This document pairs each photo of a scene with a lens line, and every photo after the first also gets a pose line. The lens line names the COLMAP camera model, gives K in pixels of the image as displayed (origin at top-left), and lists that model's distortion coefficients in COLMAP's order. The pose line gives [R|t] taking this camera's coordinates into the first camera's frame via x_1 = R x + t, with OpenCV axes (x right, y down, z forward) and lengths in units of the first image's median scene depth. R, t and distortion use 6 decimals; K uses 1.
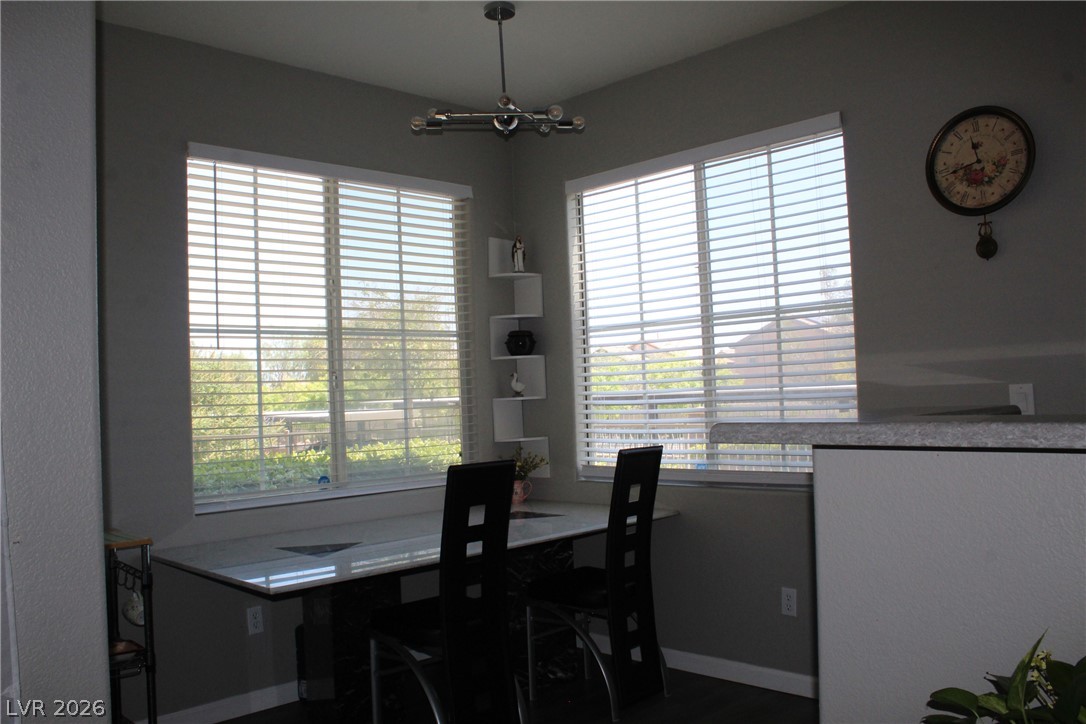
lens RADIAL K [[911.0, 0, 539.6], [0, 911.0, 367.6], [0, 0, 1]] dist [-0.166383, 0.138517]
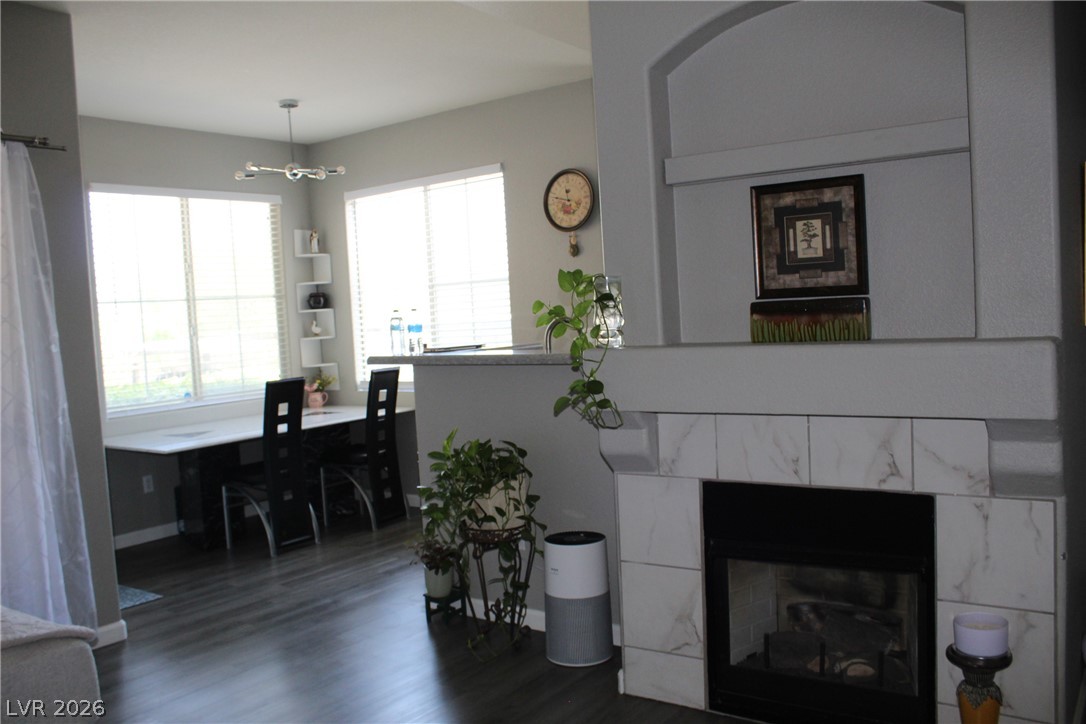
lens RADIAL K [[941.9, 0, 498.3], [0, 941.9, 377.8], [0, 0, 1]] dist [-0.057543, -0.000565]
pose [[0.993325, -0.026181, 0.112341, 0.122691], [0.015463, 0.995335, 0.095235, -0.055189], [-0.114310, -0.092862, 0.989095, -0.724515]]
